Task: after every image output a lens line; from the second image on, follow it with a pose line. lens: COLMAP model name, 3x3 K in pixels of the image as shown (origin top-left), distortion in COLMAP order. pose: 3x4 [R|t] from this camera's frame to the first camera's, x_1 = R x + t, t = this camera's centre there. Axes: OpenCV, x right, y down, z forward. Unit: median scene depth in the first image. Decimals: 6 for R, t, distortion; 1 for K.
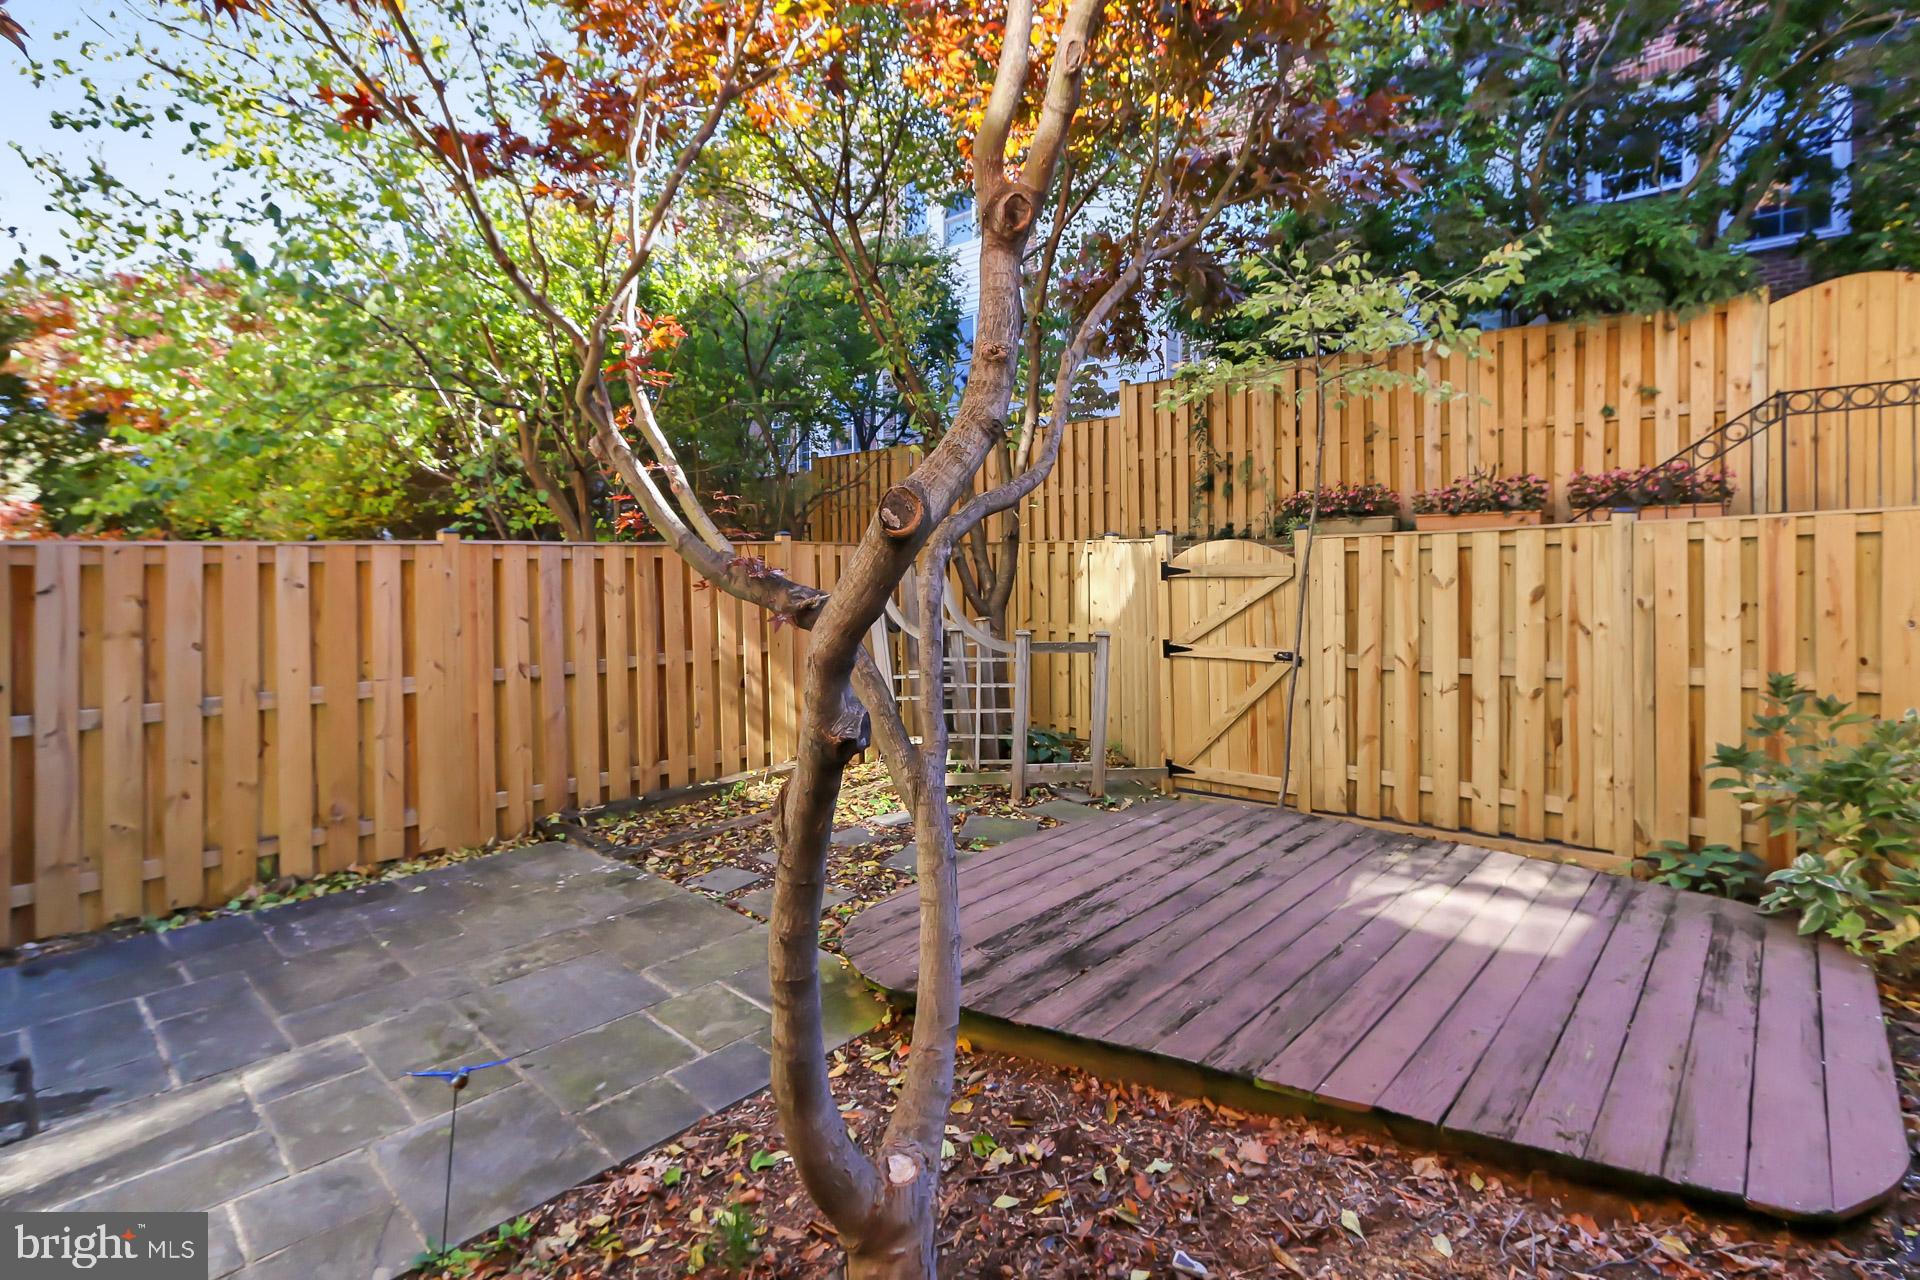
lens RADIAL K [[934.3, 0, 958.9], [0, 934.3, 571.8], [0, 0, 1]] dist [-0.006934, 0.000368]
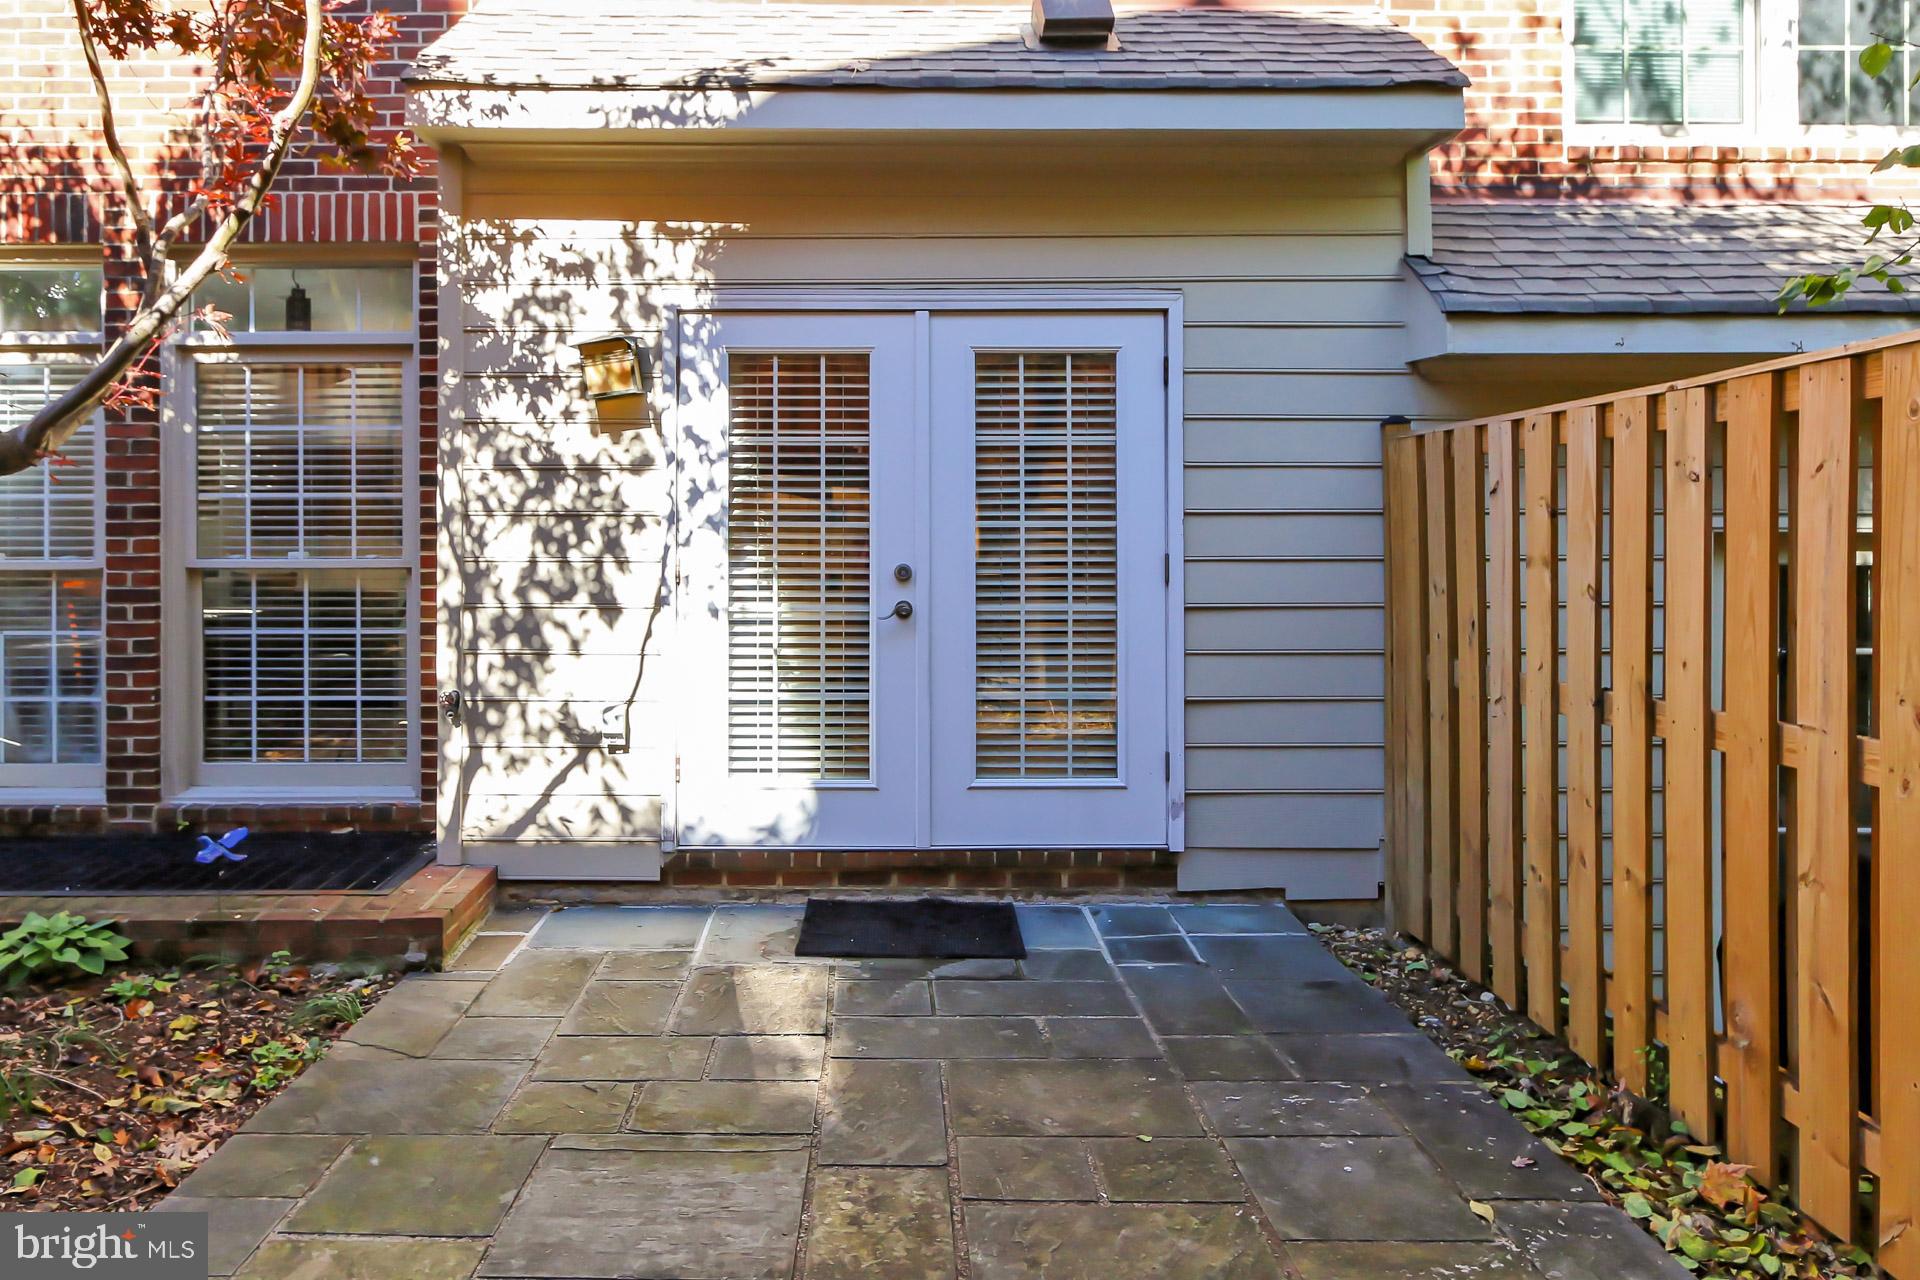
lens RADIAL K [[1302.9, 0, 872.8], [0, 1302.9, 525.4], [0, 0, 1]] dist [-0.008712, -0.003195]
pose [[-0.733997, 0.006421, -0.679123, 0.008288], [0.002468, 0.999974, 0.006787, 0.037759], [0.679148, 0.003306, -0.733994, 1.368783]]
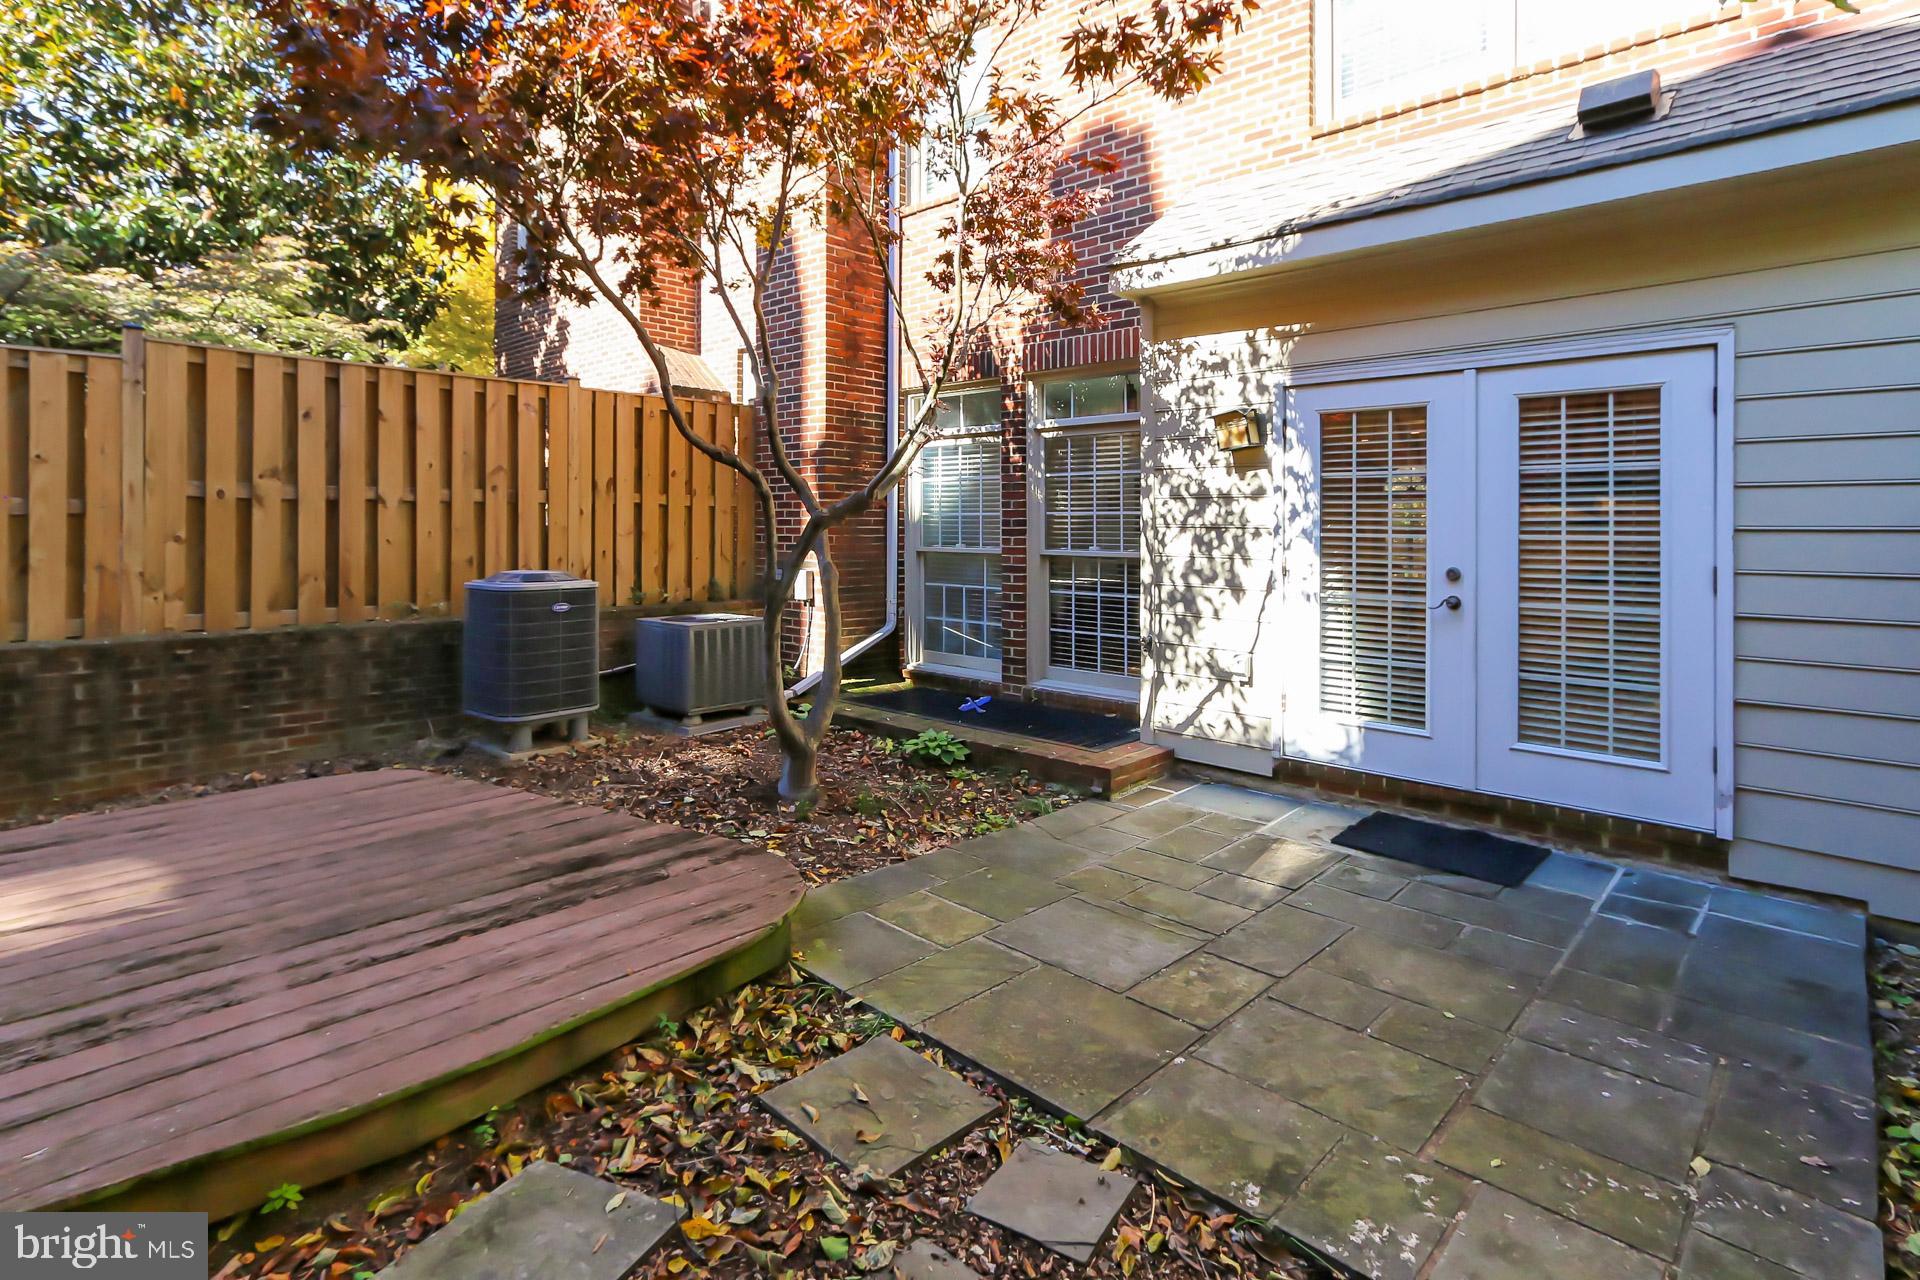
lens RADIAL K [[944.9, 0, 958.1], [0, 944.9, 527.9], [0, 0, 1]] dist [-0.012416, 0.006966]
pose [[-0.999986, 0.002203, 0.004777, -0.237985], [0.002254, 0.999940, 0.010747, 0.021967], [-0.004753, 0.010757, -0.999931, 1.622306]]
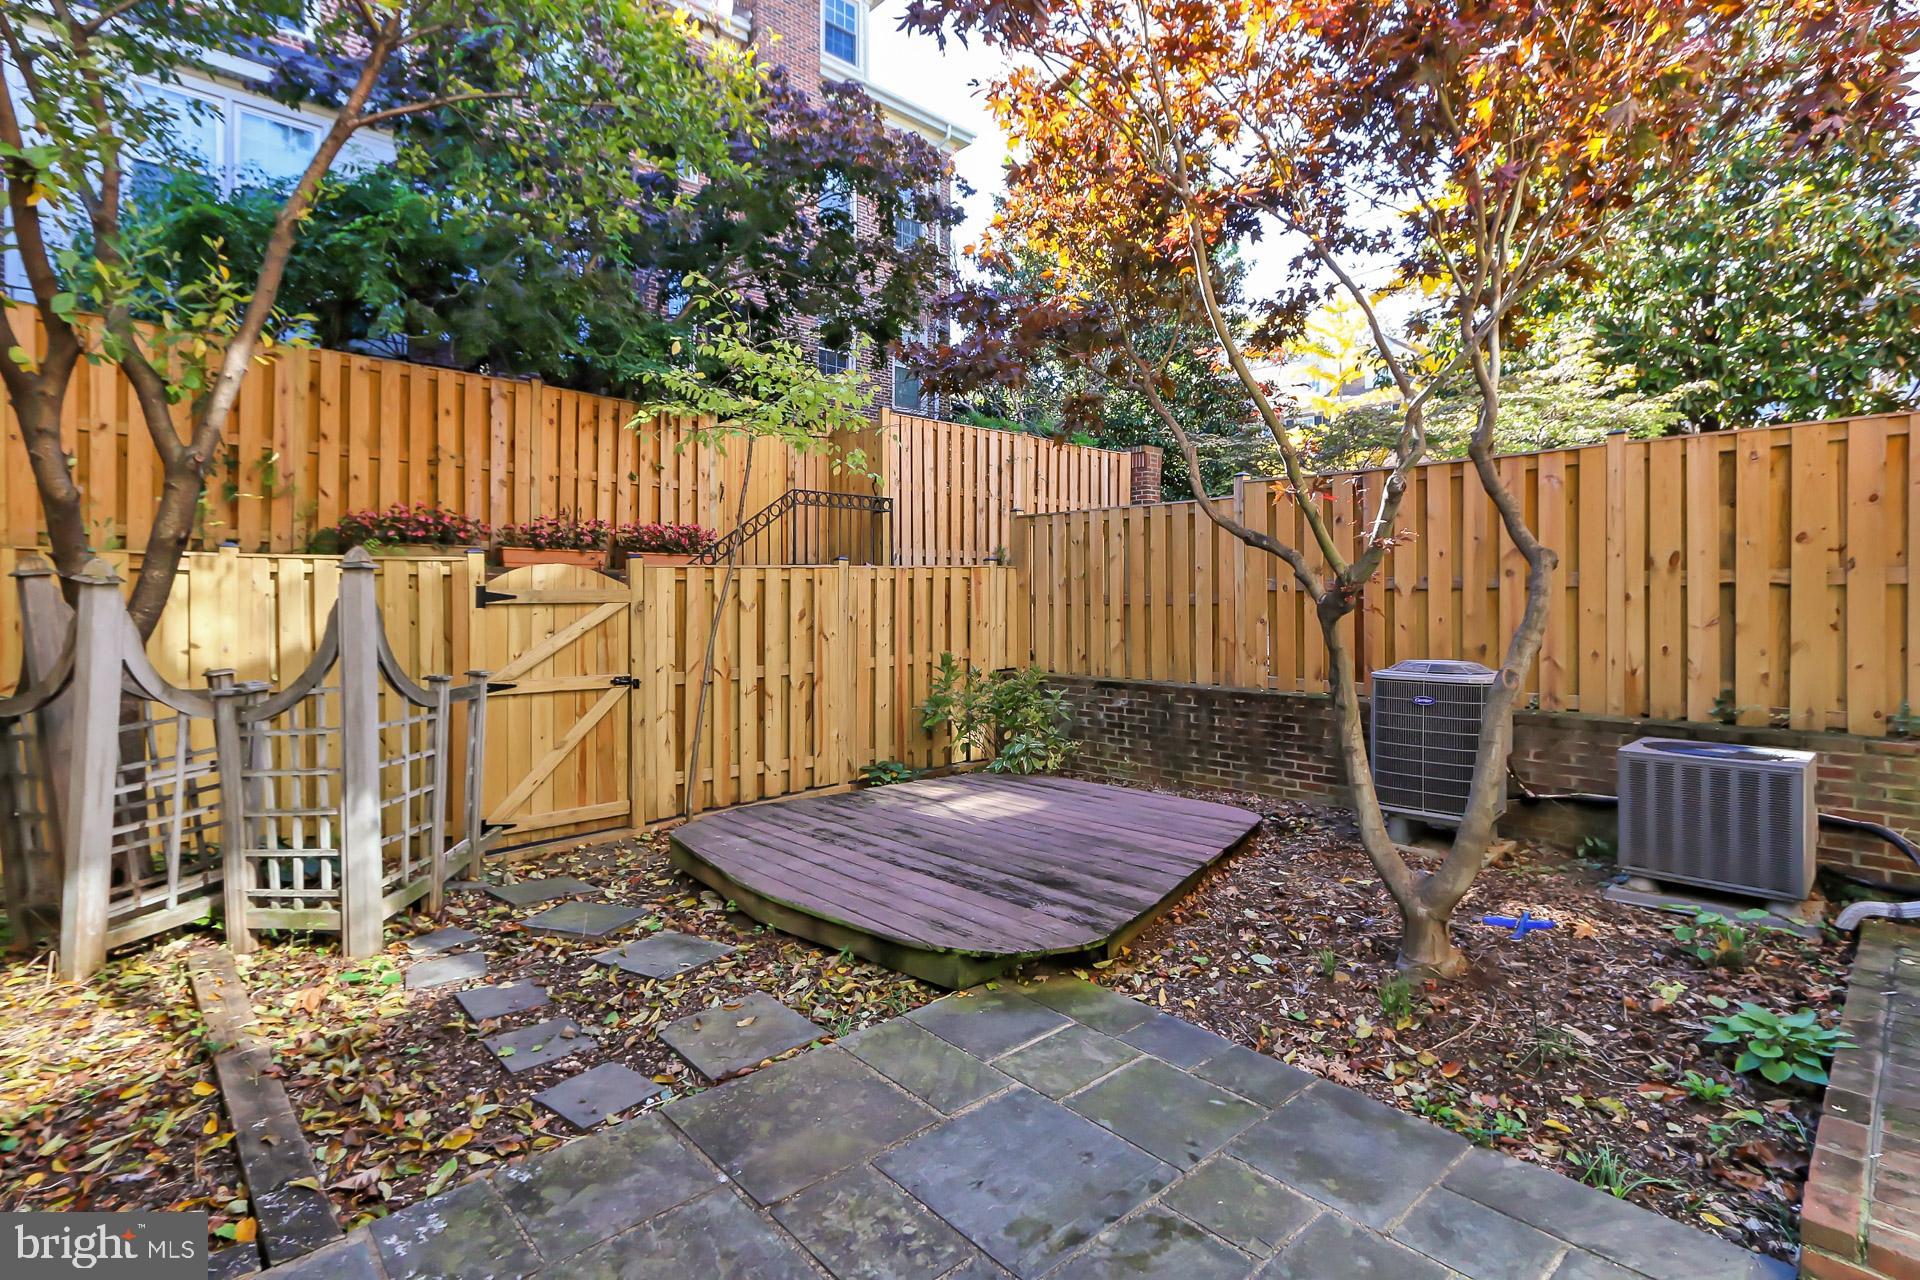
lens RADIAL K [[934.3, 0, 958.9], [0, 934.3, 571.8], [0, 0, 1]] dist [-0.006934, 0.000368]
pose [[0.069129, 0.039519, 0.996825, -0.961574], [0.006858, 0.999173, -0.040088, 0.021785], [-0.997584, 0.009608, 0.068801, 0.822293]]
